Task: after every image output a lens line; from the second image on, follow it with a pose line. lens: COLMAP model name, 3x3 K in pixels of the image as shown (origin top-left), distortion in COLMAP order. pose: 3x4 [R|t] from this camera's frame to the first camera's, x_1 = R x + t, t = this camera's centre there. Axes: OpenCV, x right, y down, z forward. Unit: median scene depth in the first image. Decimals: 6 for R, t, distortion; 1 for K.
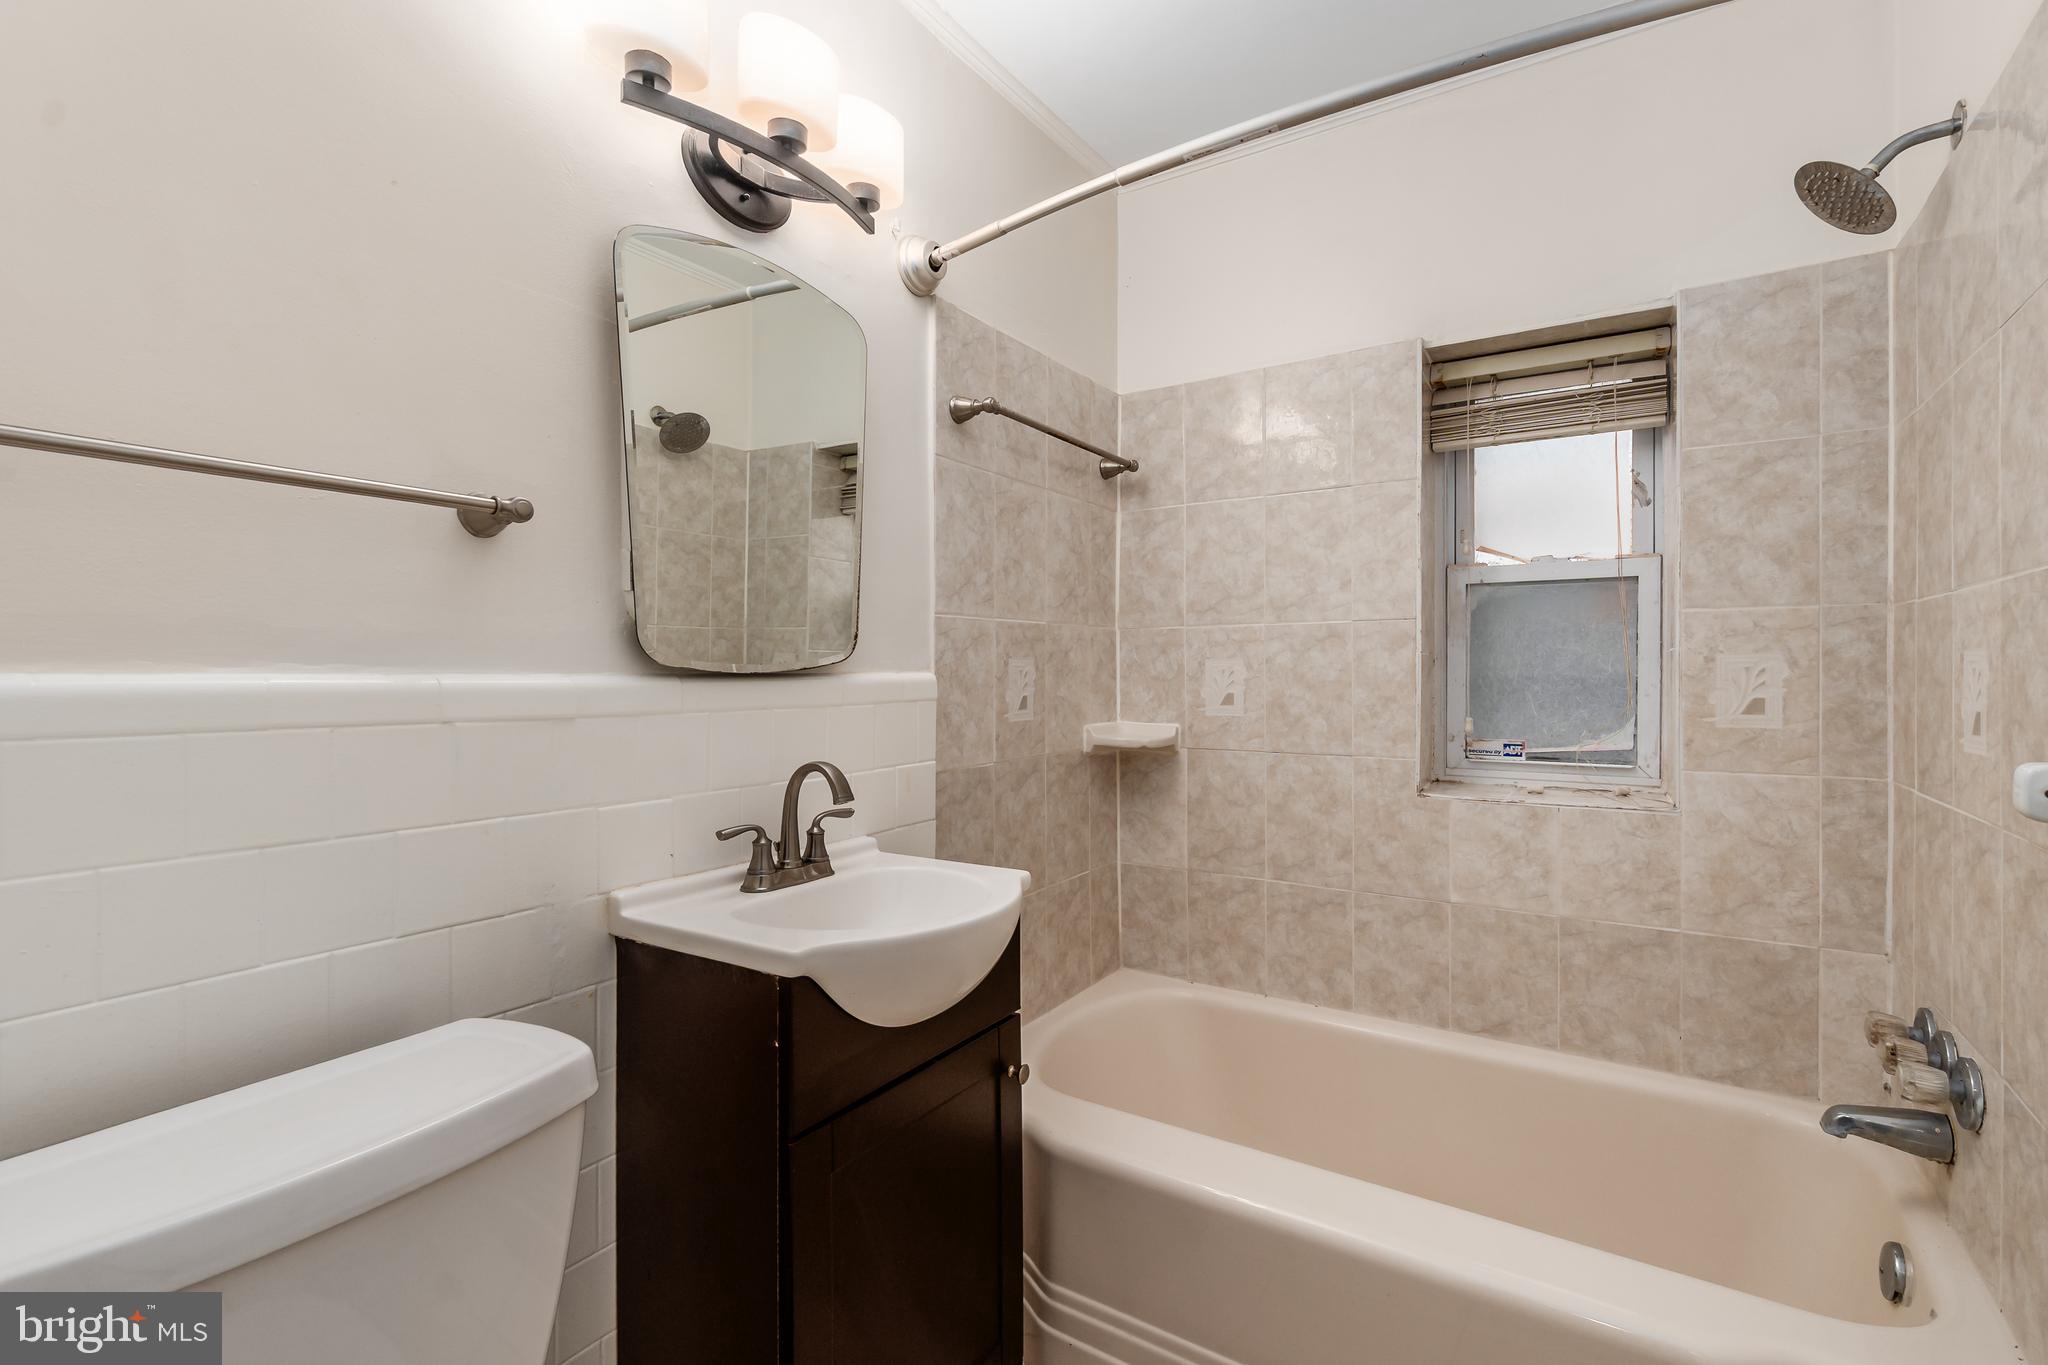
lens RADIAL K [[903.9, 0, 1043.8], [0, 903.9, 680.1], [0, 0, 1]] dist [0.003703, -0.000011]
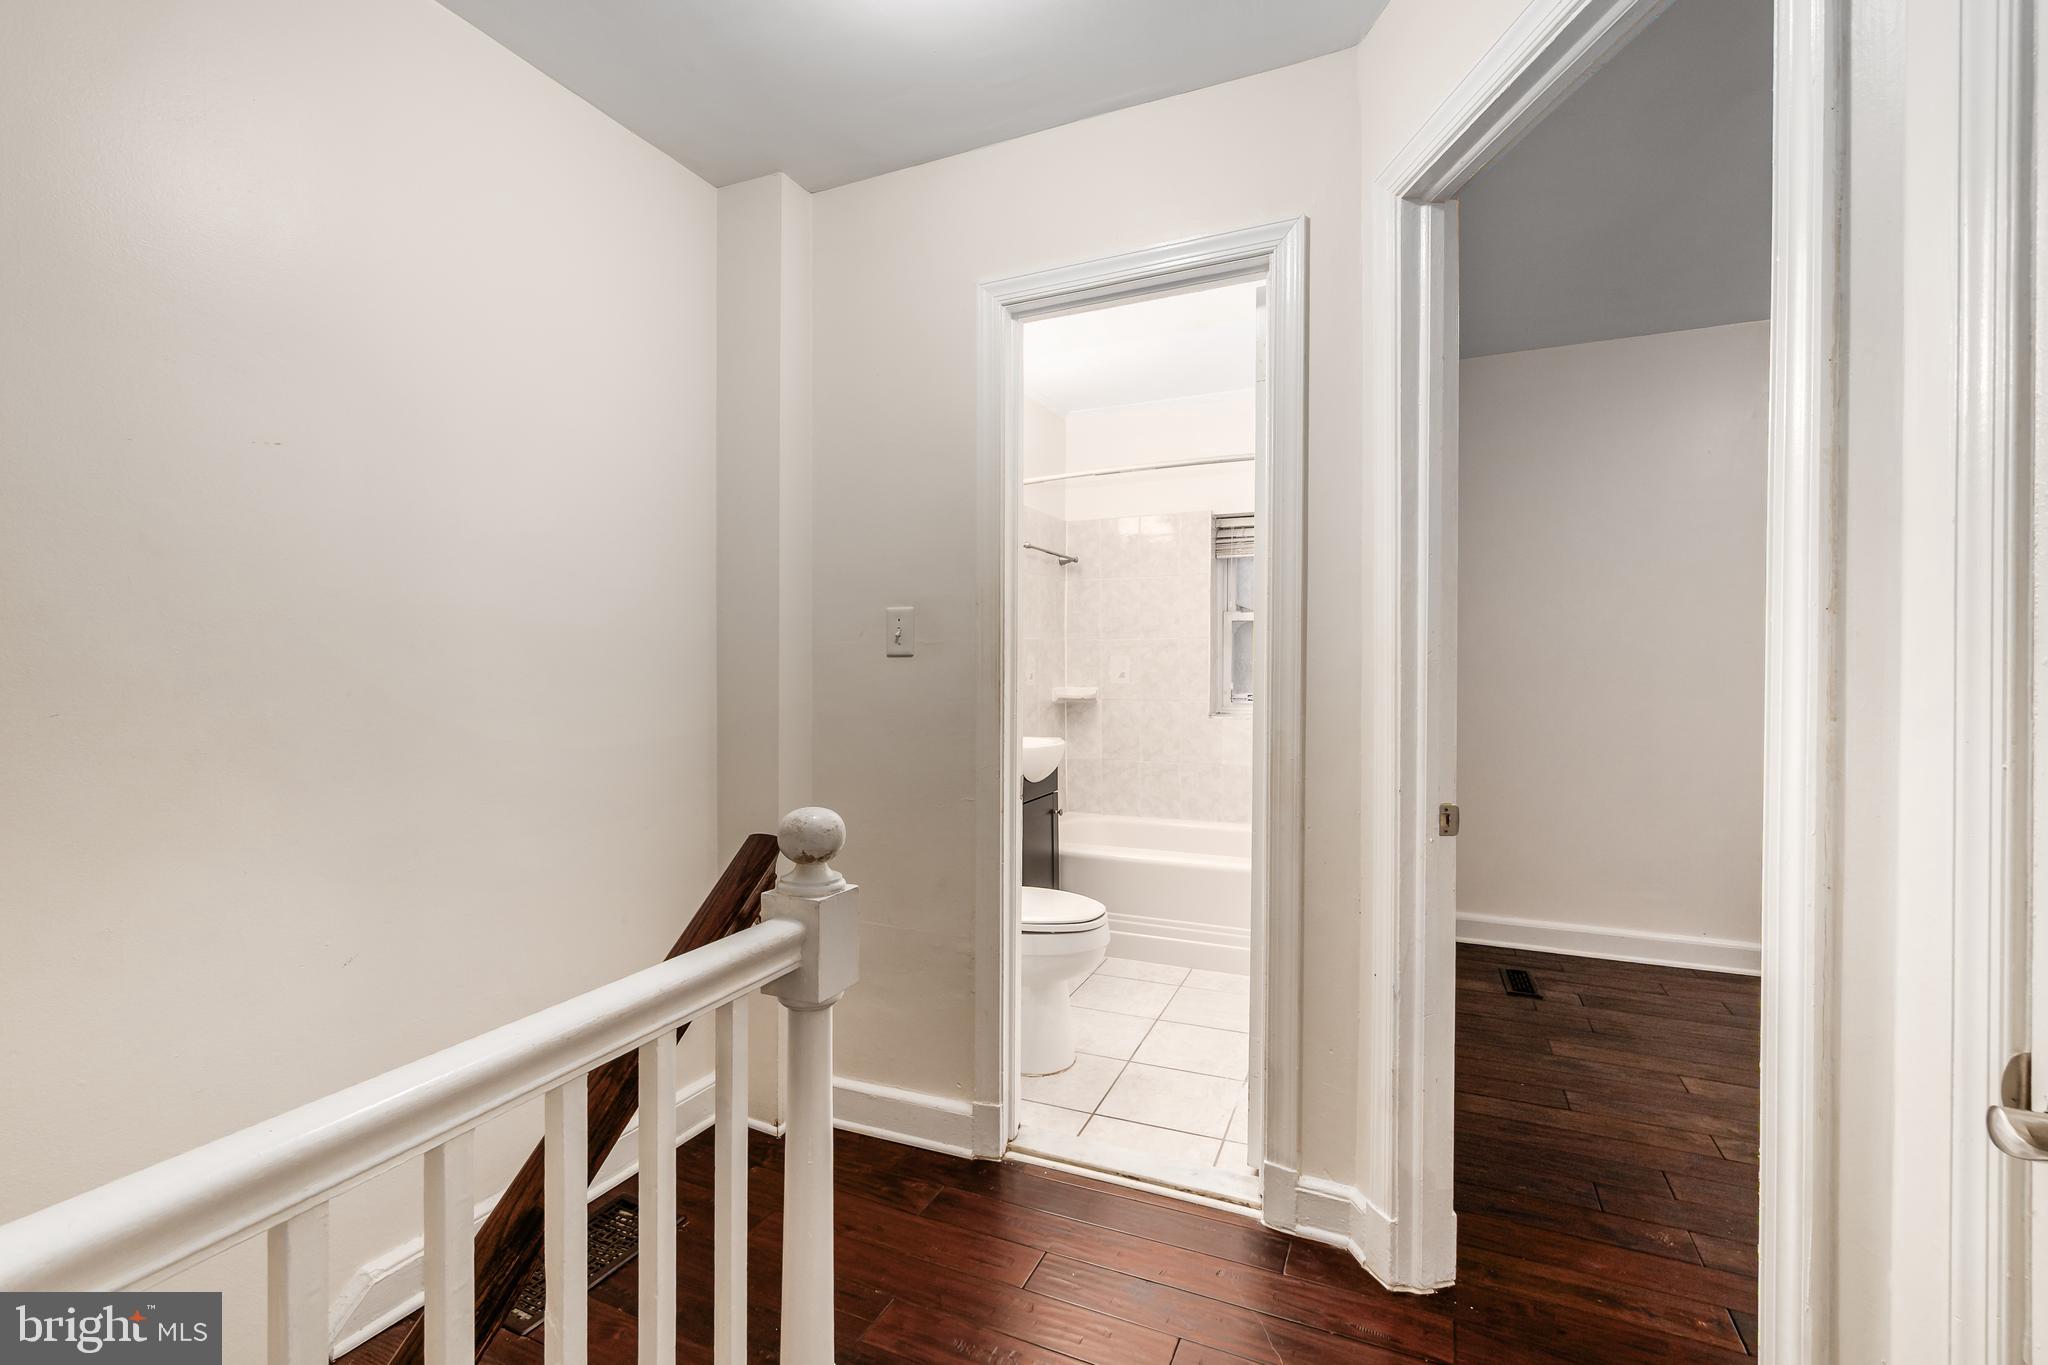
lens RADIAL K [[903.9, 0, 1011.7], [0, 903.9, 674.3], [0, 0, 1]] dist [0.003703, -0.000011]
pose [[0.989680, -0.002516, 0.143273, -0.343490], [0.001232, 0.999958, 0.009049, 0.000490], [-0.143290, -0.008780, 0.989642, -1.011429]]
